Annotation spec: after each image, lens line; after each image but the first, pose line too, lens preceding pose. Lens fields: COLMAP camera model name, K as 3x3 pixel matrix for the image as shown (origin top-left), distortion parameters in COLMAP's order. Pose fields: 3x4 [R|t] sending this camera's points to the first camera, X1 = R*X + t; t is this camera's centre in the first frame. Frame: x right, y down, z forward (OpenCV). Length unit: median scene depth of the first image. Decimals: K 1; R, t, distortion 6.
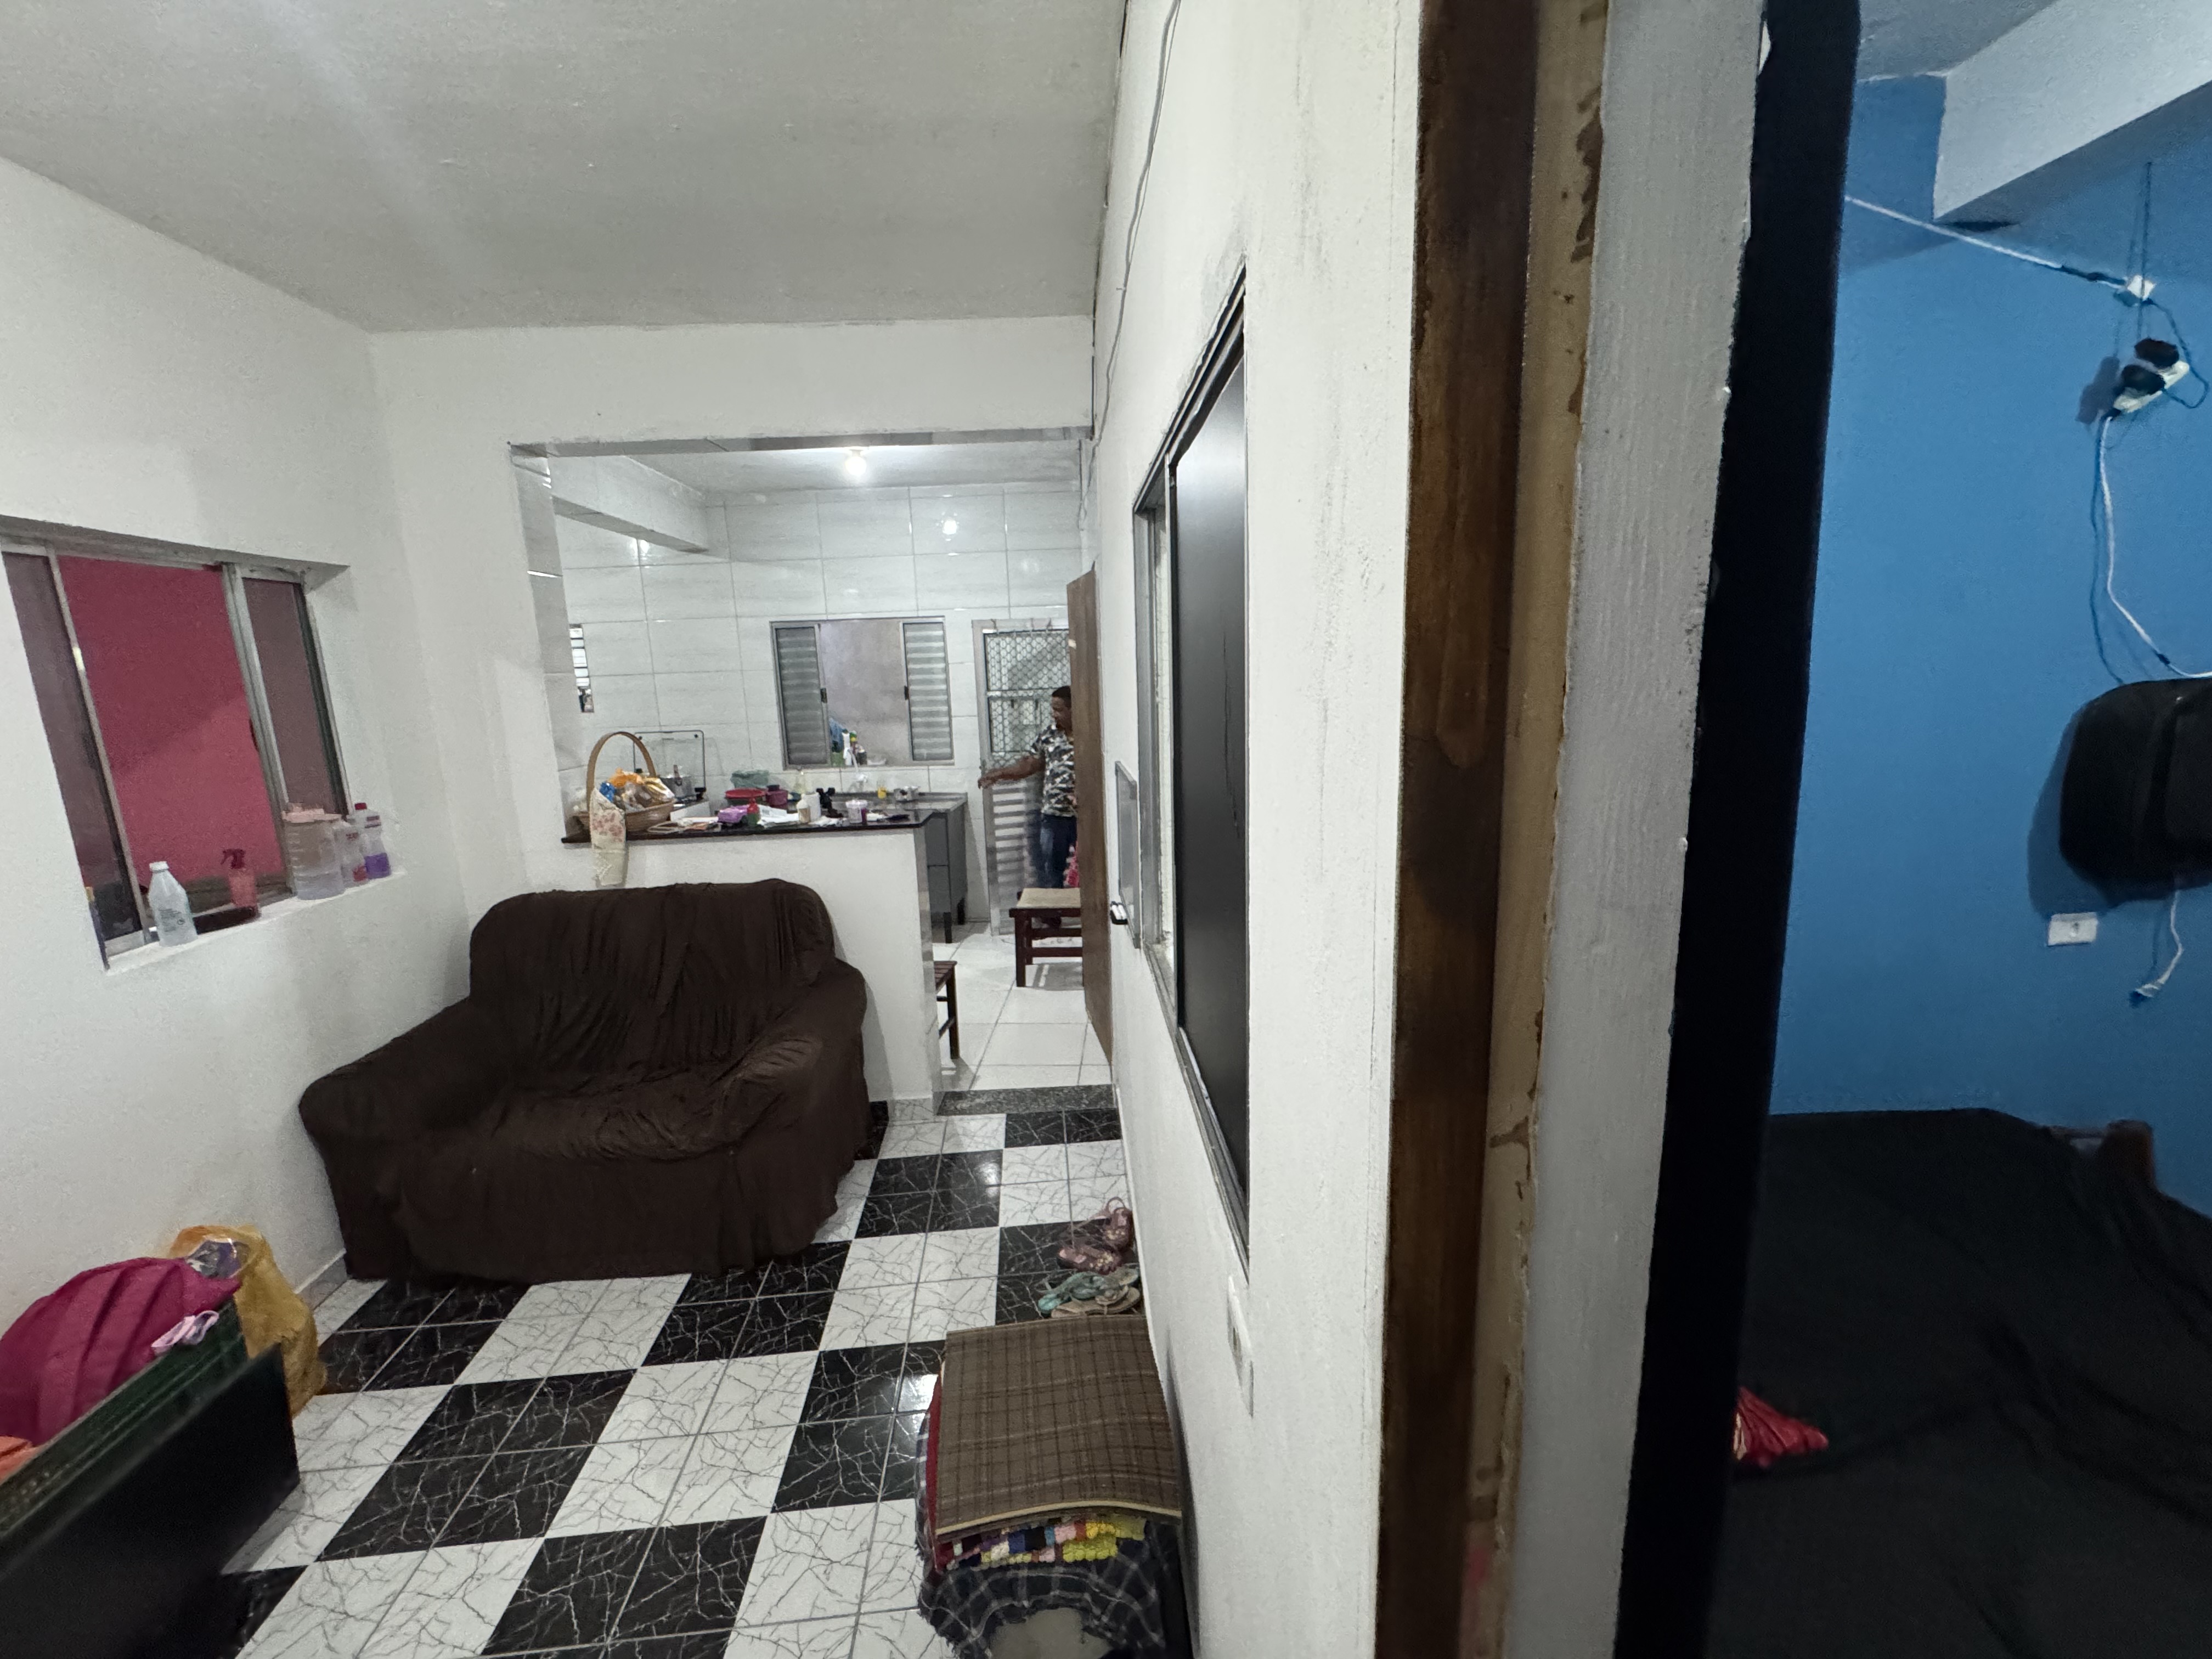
lens RADIAL K [[881.2, 0, 1110.6], [0, 881.2, 825.6], [0, 0, 1]] dist [-0.002211, -0.000163]
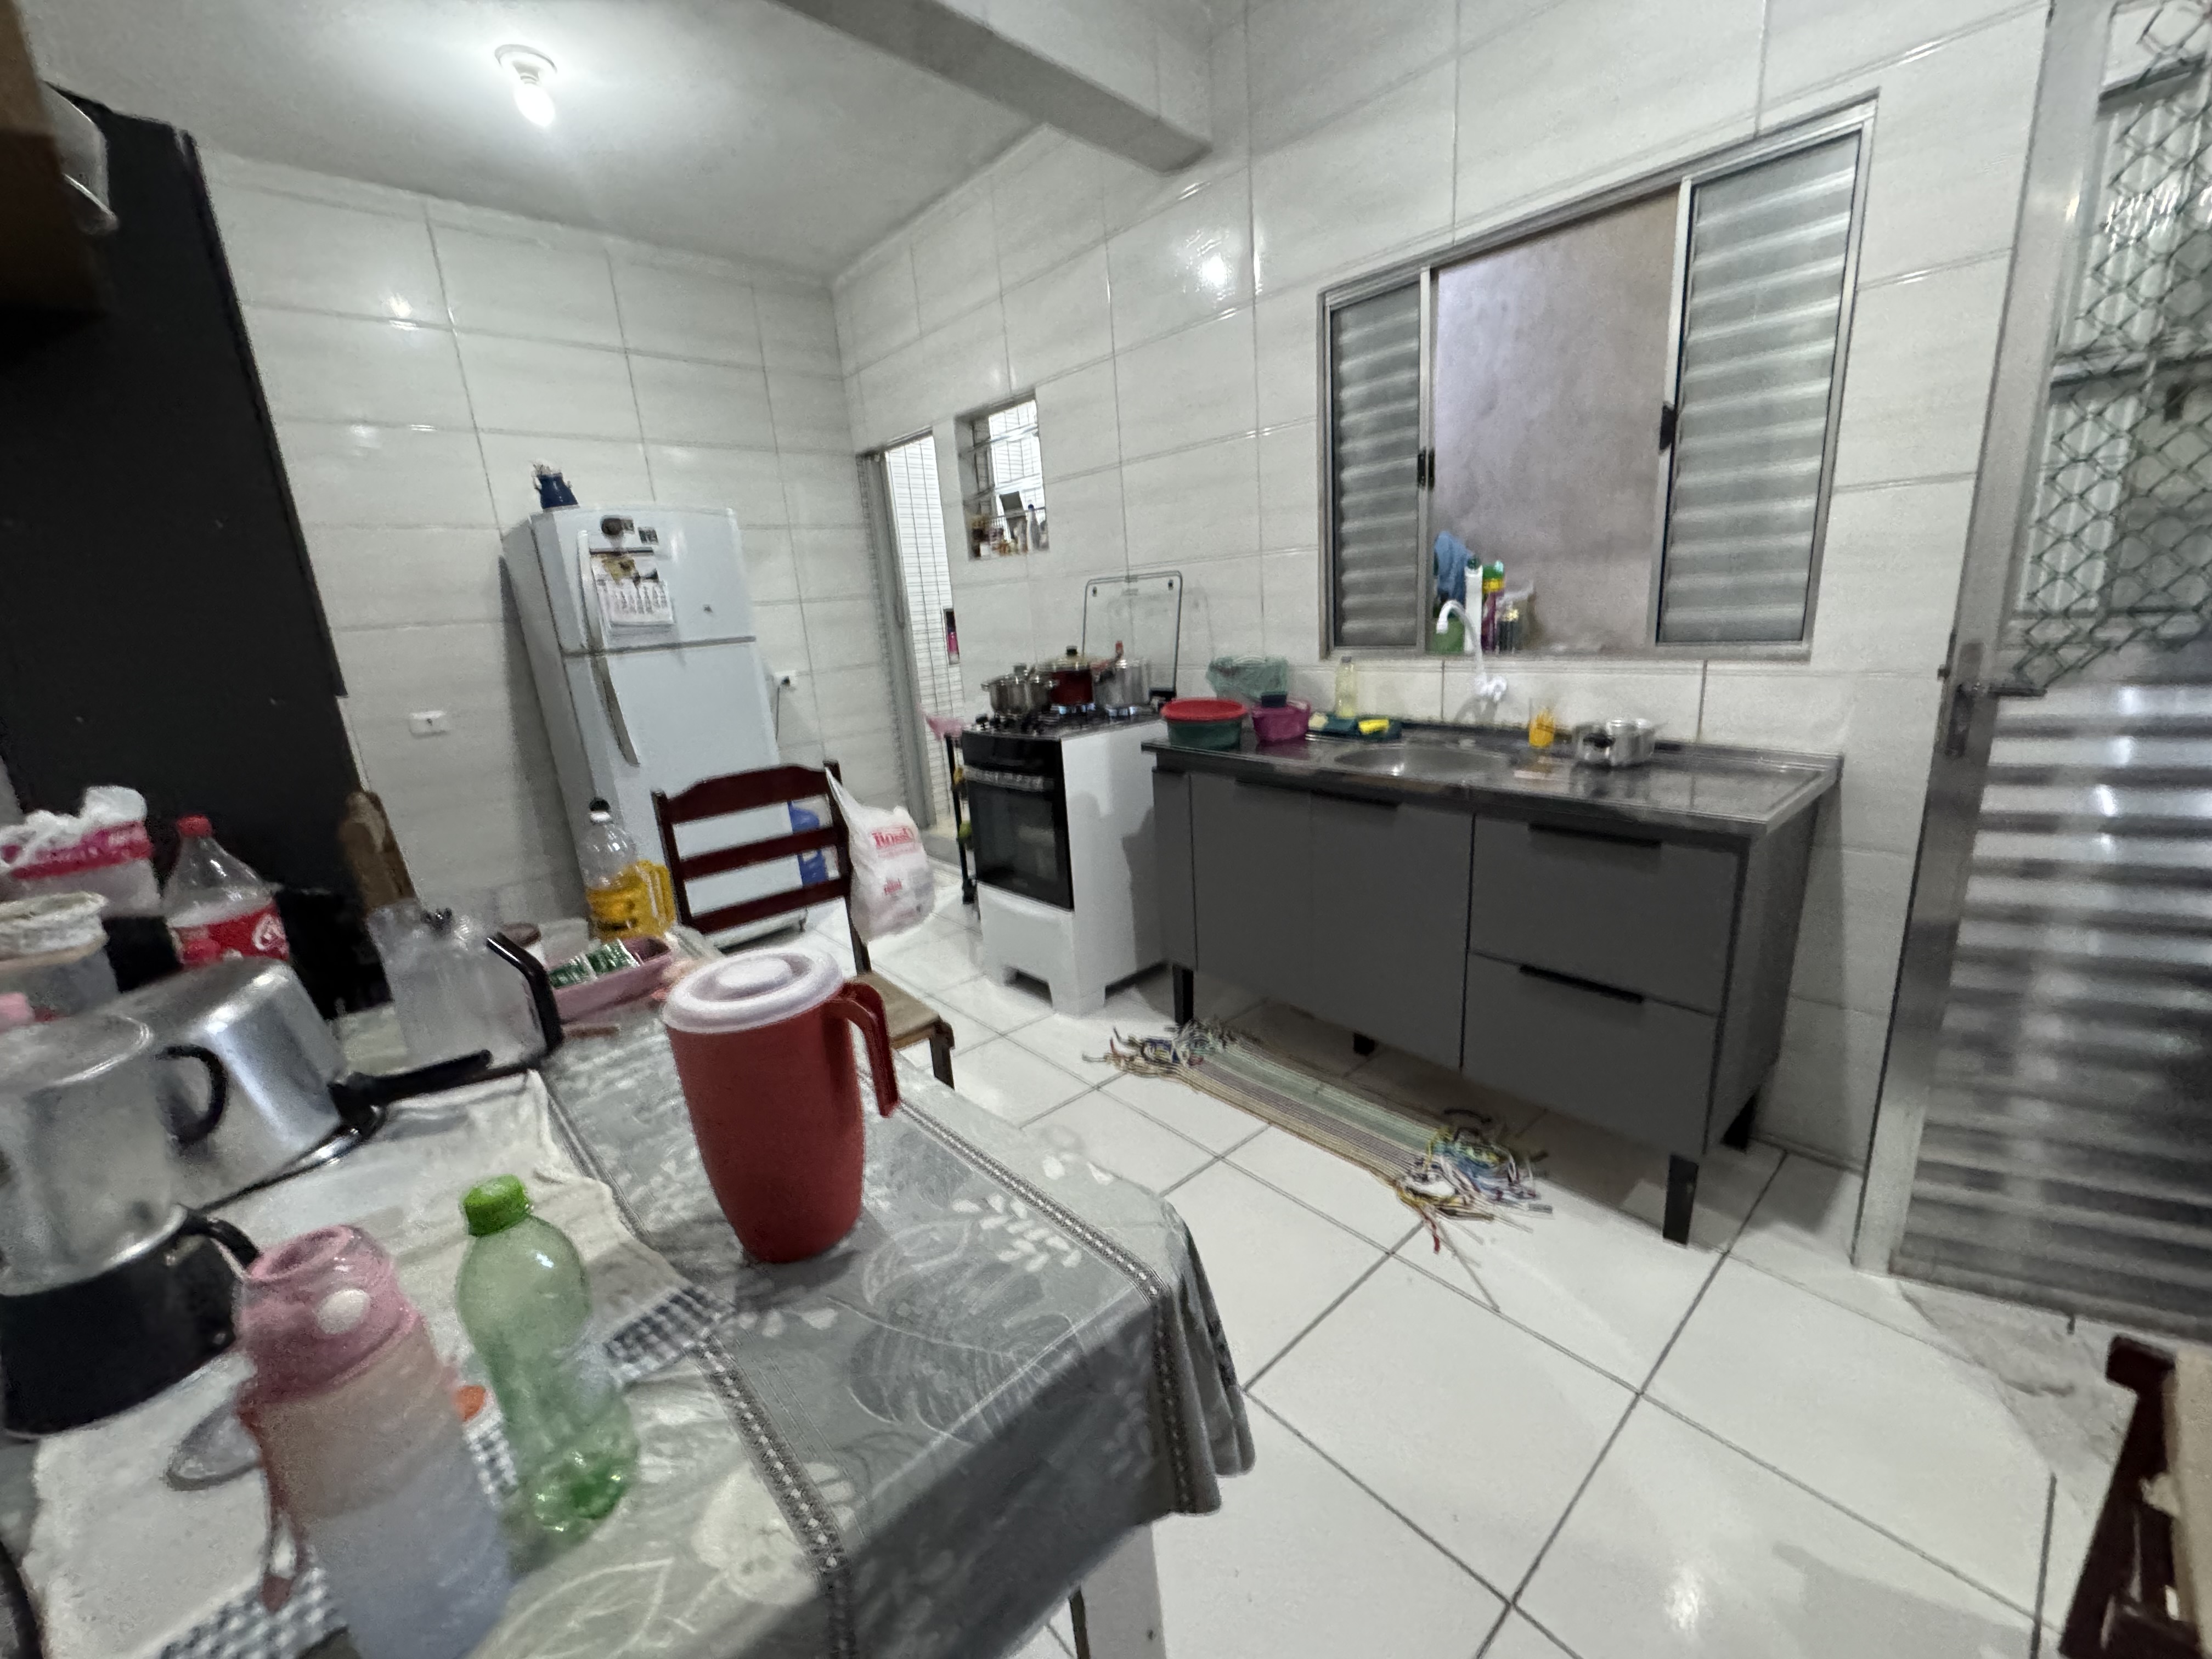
lens RADIAL K [[878.6, 0, 1107.1], [0, 878.6, 825.3], [0, 0, 1]] dist [0.000893, 0.000048]
pose [[0.690804, 0.167385, -0.703400, -0.123444], [-0.081074, 0.984631, 0.154686, -0.041140], [0.718482, -0.049830, 0.693758, 0.621937]]
